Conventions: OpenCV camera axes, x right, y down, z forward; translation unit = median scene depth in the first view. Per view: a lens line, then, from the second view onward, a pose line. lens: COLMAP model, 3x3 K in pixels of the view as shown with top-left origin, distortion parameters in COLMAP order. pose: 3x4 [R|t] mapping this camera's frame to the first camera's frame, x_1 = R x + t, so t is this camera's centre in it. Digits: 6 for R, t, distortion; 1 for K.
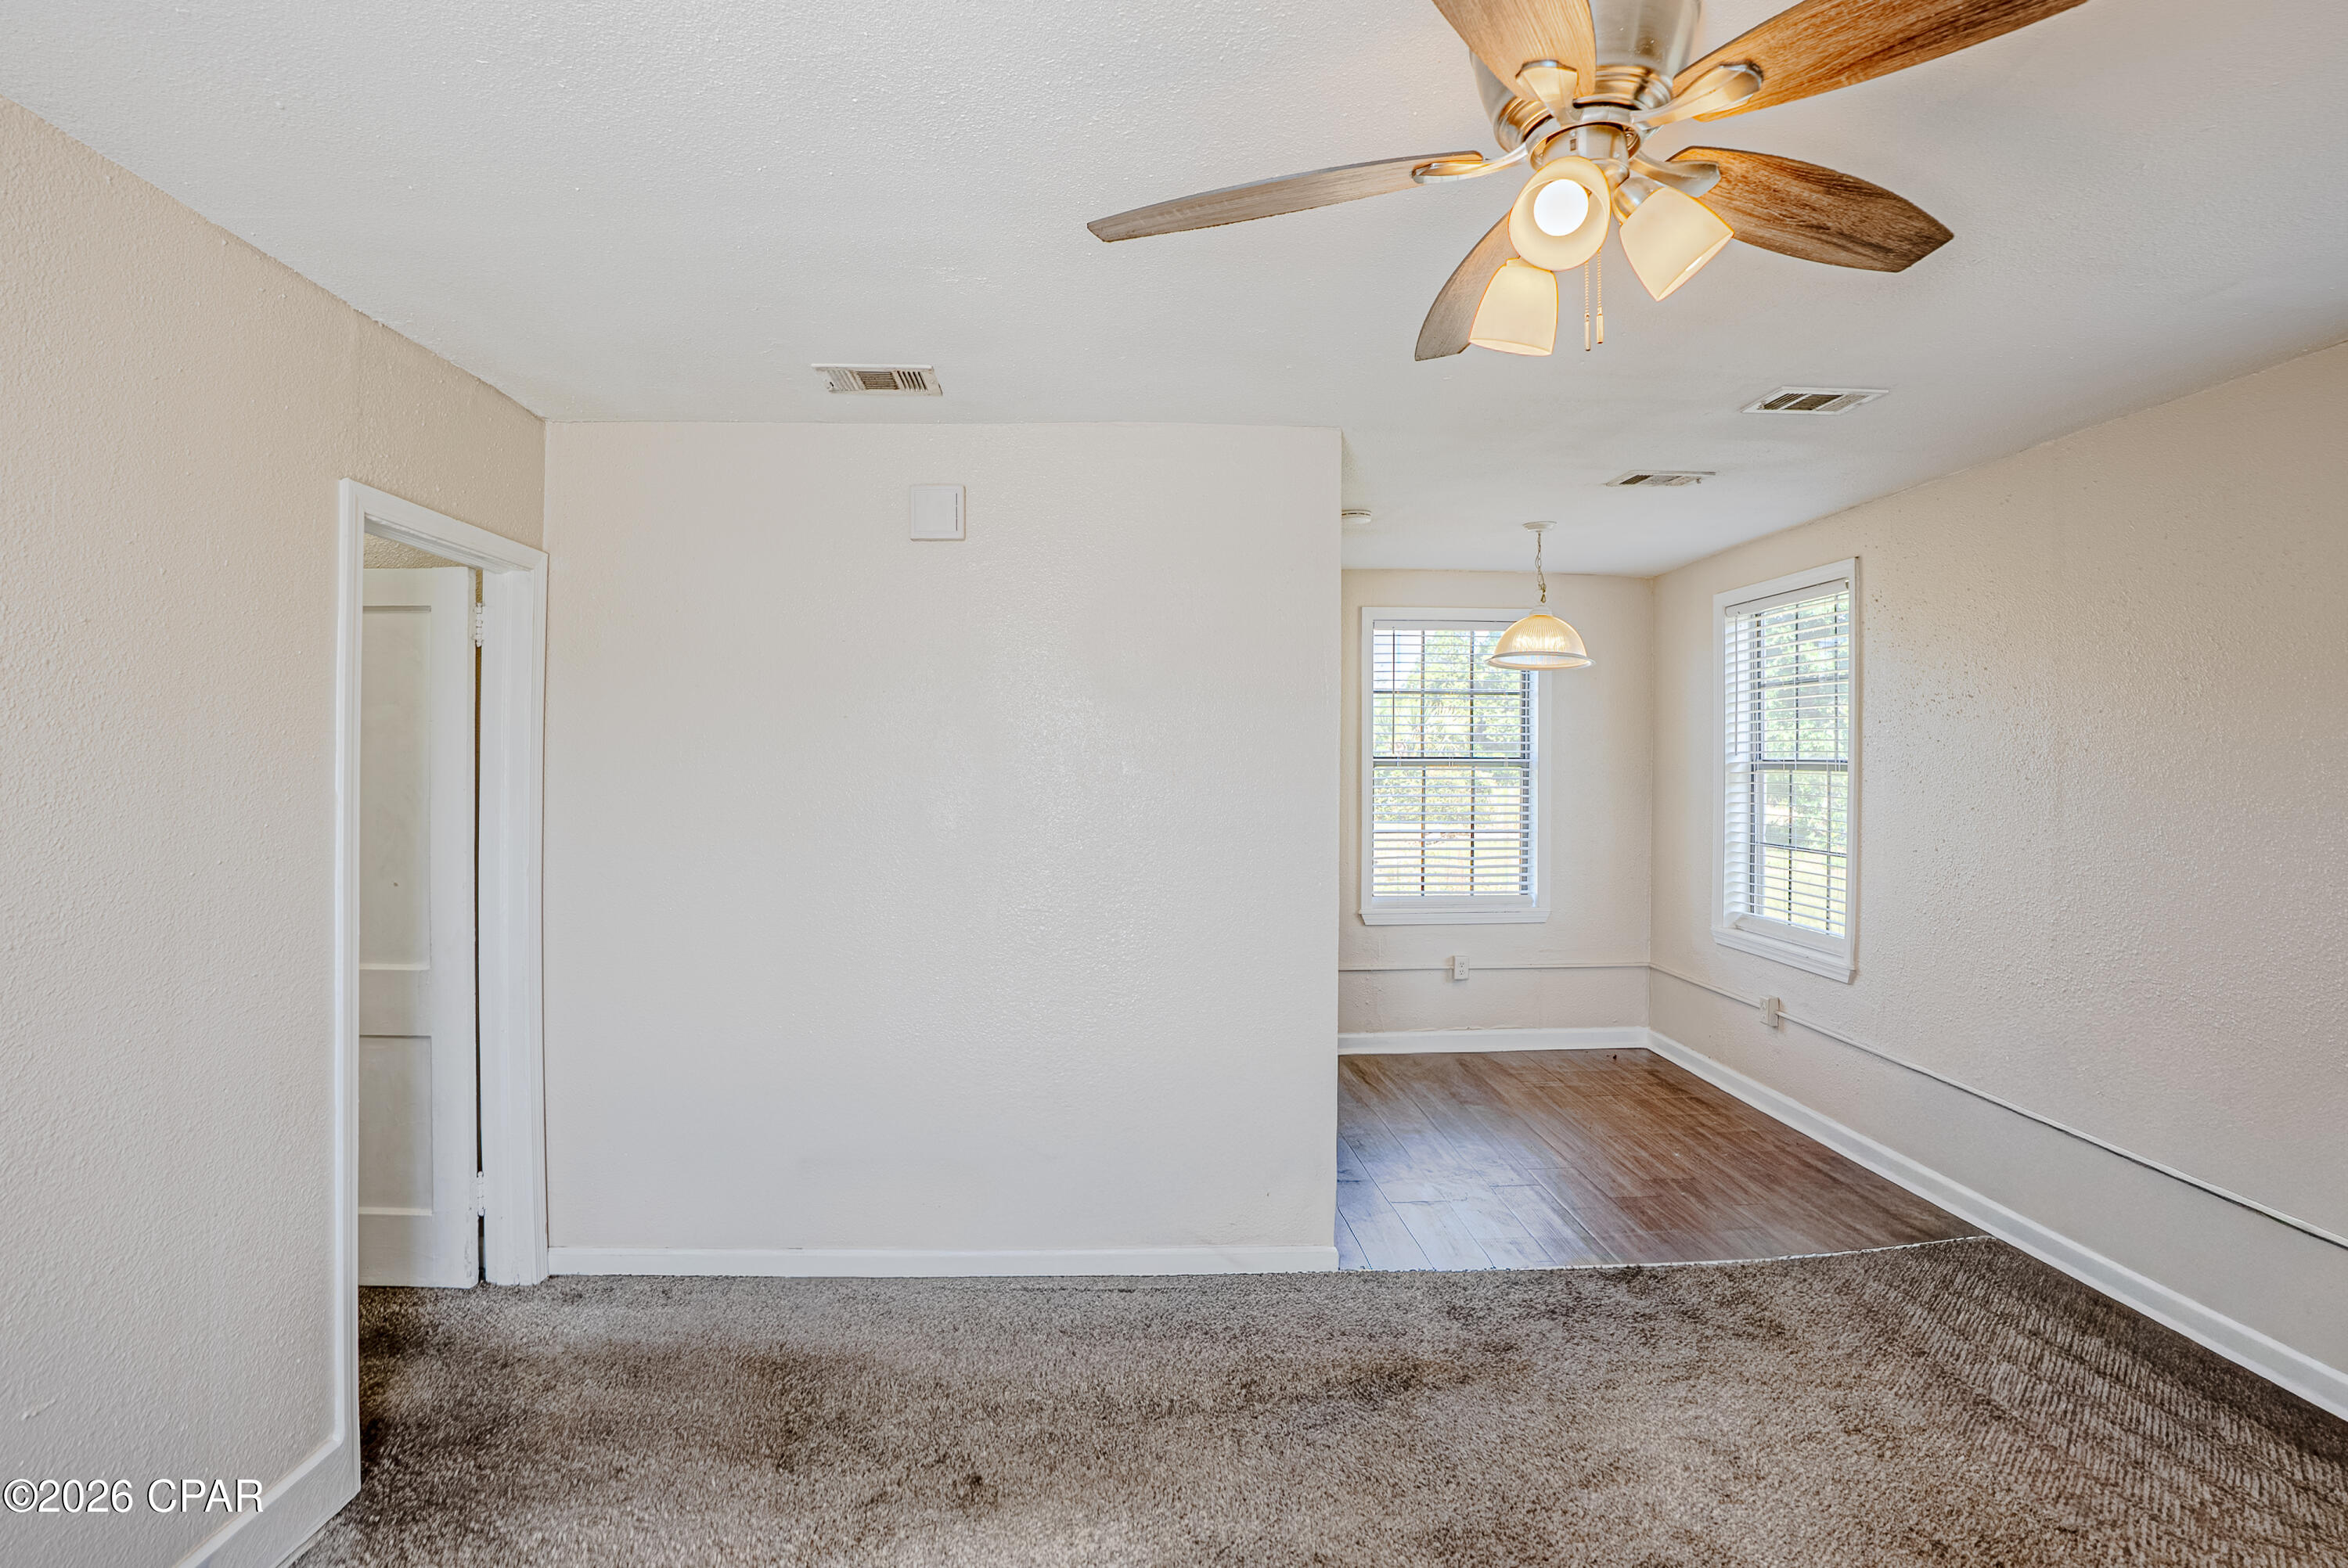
lens RADIAL K [[1124.1, 0, 1224.1], [0, 1124.1, 772.0], [0, 0, 1]] dist [-0.031011, 0.018952]
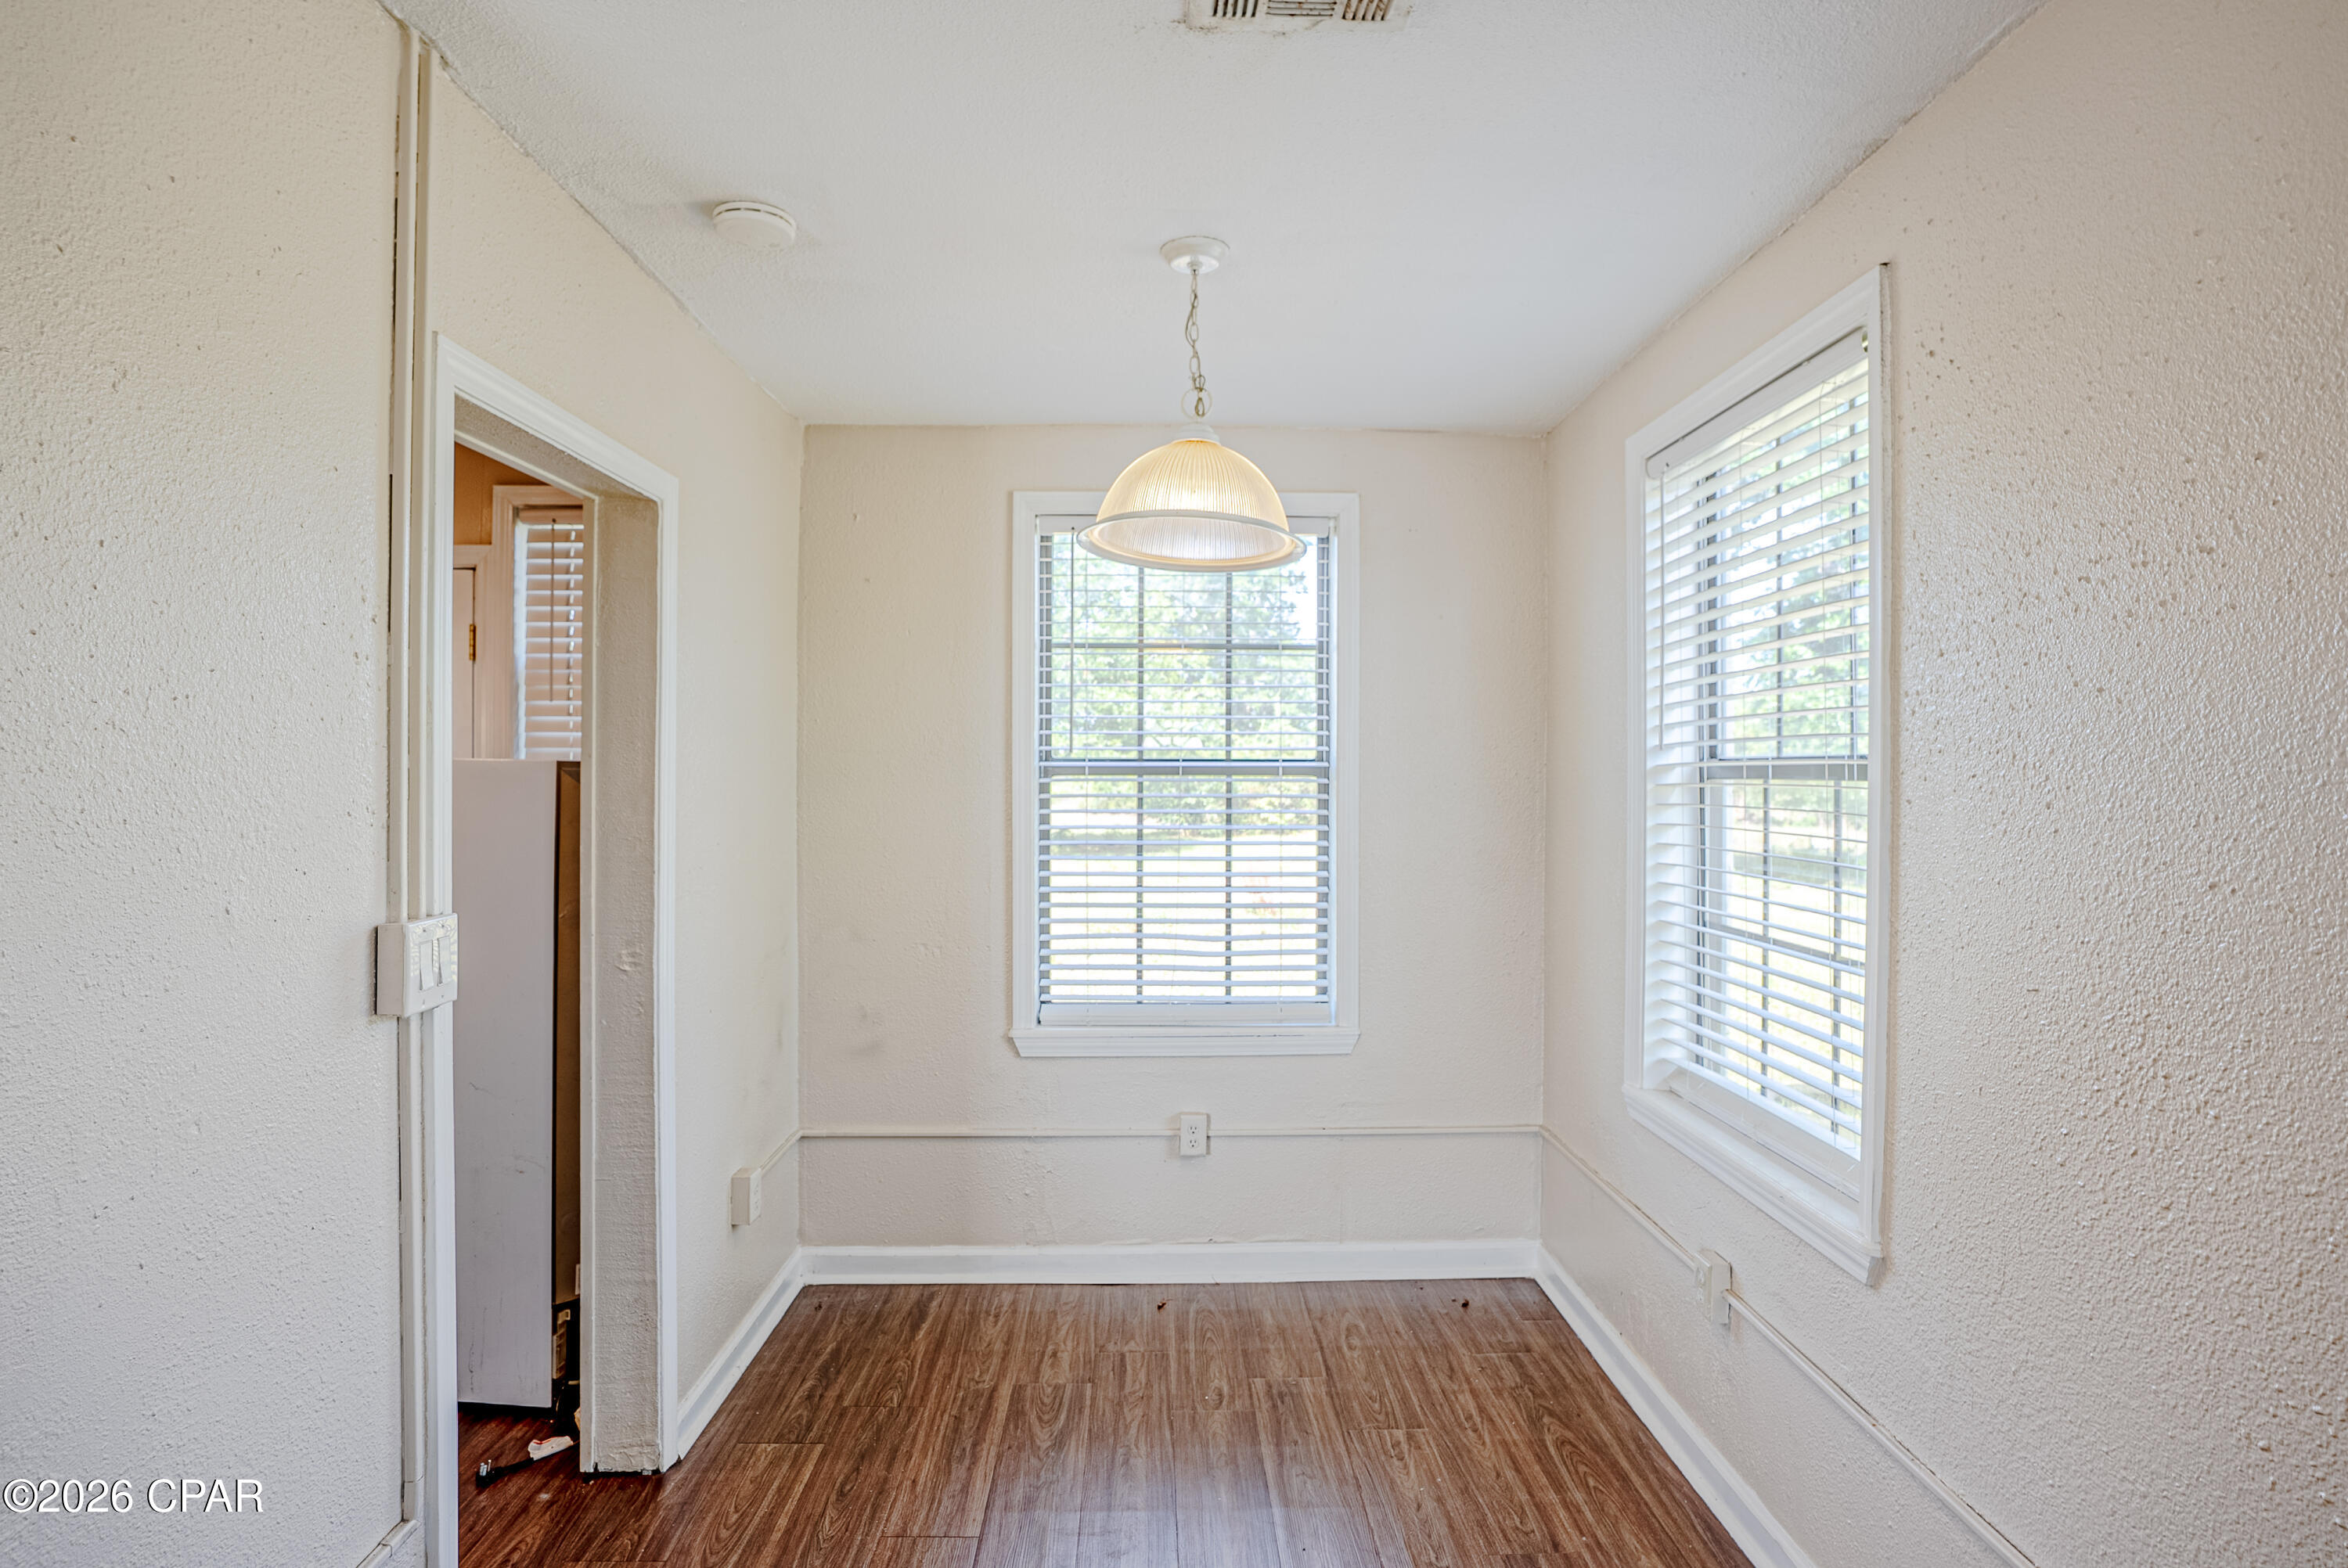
lens RADIAL K [[1229.5, 0, 1181.1], [0, 1229.5, 785.9], [0, 0, 1]] dist [-0.044185, 0.003099]
pose [[0.998380, 0.000217, -0.056894, 0.270005], [-0.000443, 0.999992, -0.003972, 0.003156], [0.056893, 0.003990, 0.998372, 0.438026]]
